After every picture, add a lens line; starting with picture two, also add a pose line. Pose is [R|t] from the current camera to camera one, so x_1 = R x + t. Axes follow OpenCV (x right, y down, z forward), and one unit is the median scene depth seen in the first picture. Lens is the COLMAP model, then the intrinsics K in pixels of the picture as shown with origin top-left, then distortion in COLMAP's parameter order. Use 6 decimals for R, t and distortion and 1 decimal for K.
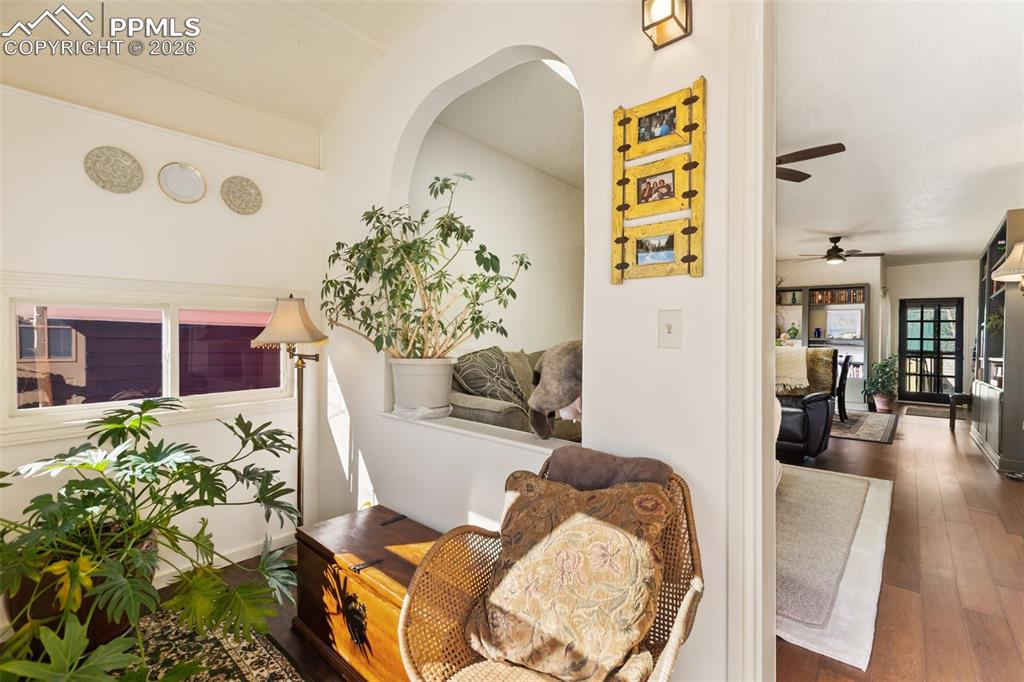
lens RADIAL K [[461.0, 0, 512.0], [0, 461.0, 341.0], [0, 0, 1]] dist [-0.000880, -0.000295]
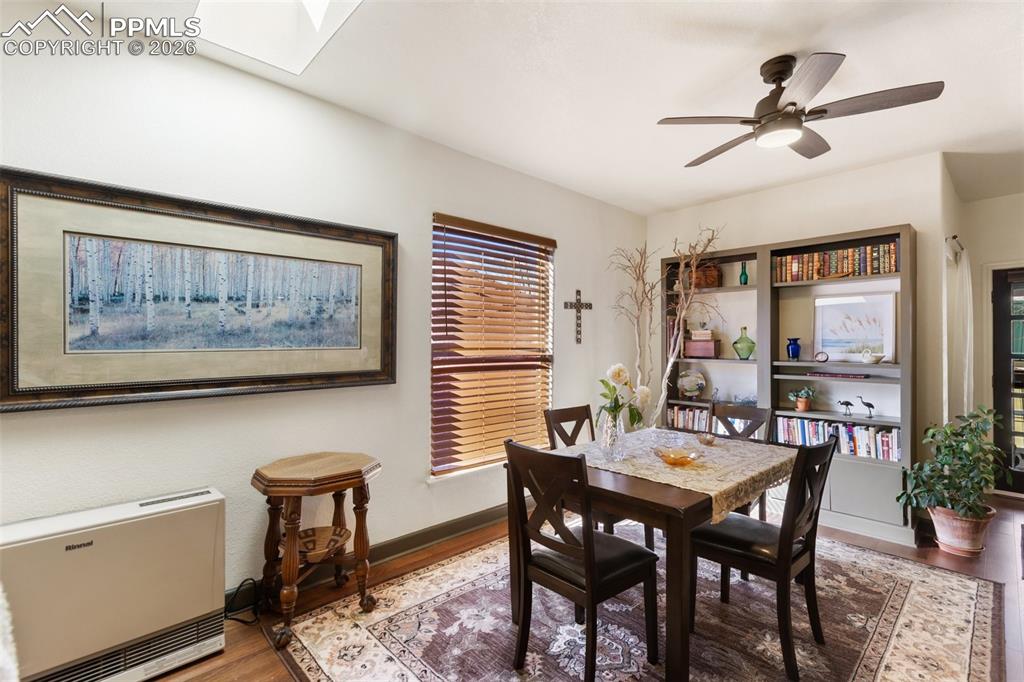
lens RADIAL K [[470.1, 0, 508.9], [0, 470.1, 346.9], [0, 0, 1]] dist [0.001637, 0.000450]
pose [[0.995597, -0.019157, -0.091762, 1.881155], [0.019190, 0.999816, -0.000530, -0.106425], [0.091755, -0.001234, 0.995781, 2.282058]]
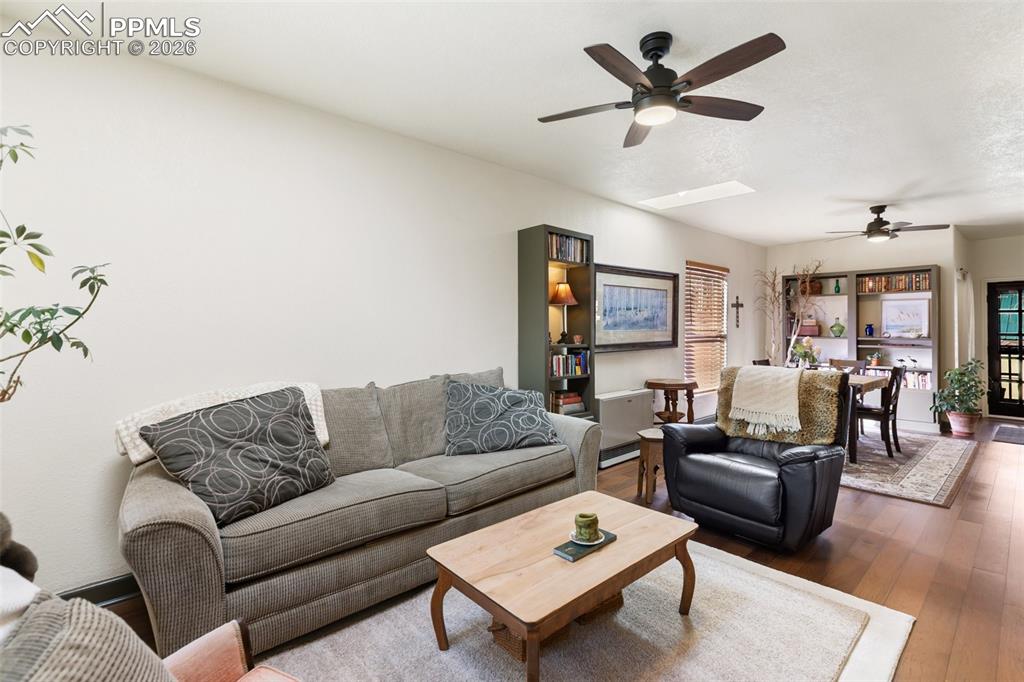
lens RADIAL K [[472.3, 0, 515.6], [0, 472.3, 331.9], [0, 0, 1]] dist [0.001364, 0.000068]
pose [[0.993244, -0.021763, -0.113984, 0.699719], [0.021727, 0.999763, -0.001560, -0.116187], [0.113991, -0.000927, 0.993481, 0.604242]]
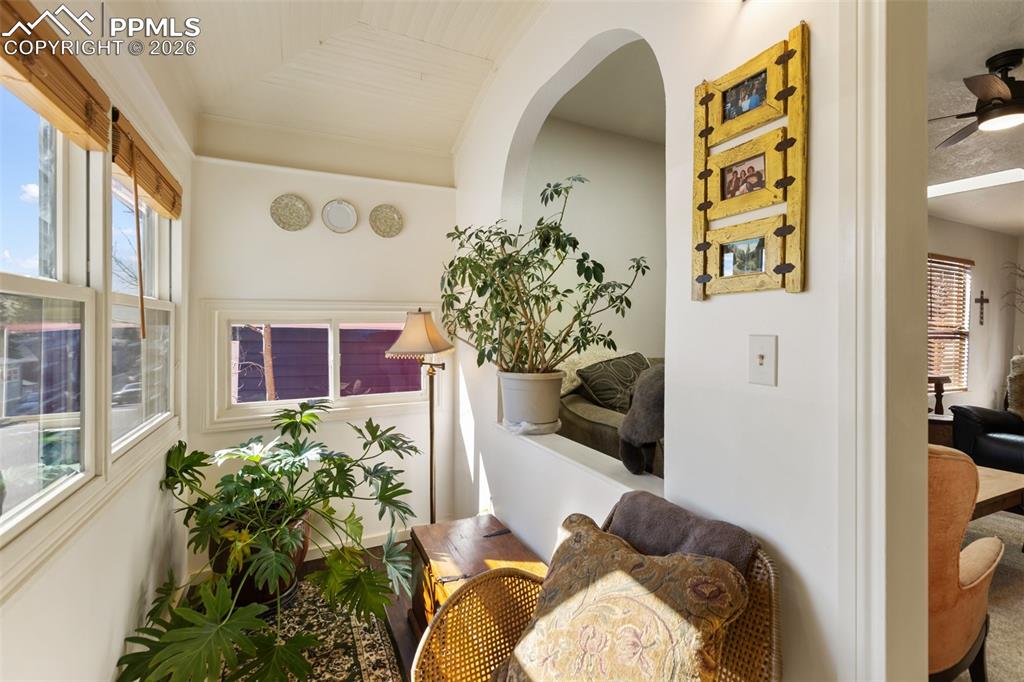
lens RADIAL K [[463.5, 0, 515.7], [0, 463.5, 334.2], [0, 0, 1]] dist [0.000280, -0.000241]
pose [[0.924043, -0.000087, -0.382289, 0.172411], [-0.000321, 0.999999, -0.001003, -0.045121], [0.382289, 0.001050, 0.924042, 0.087206]]
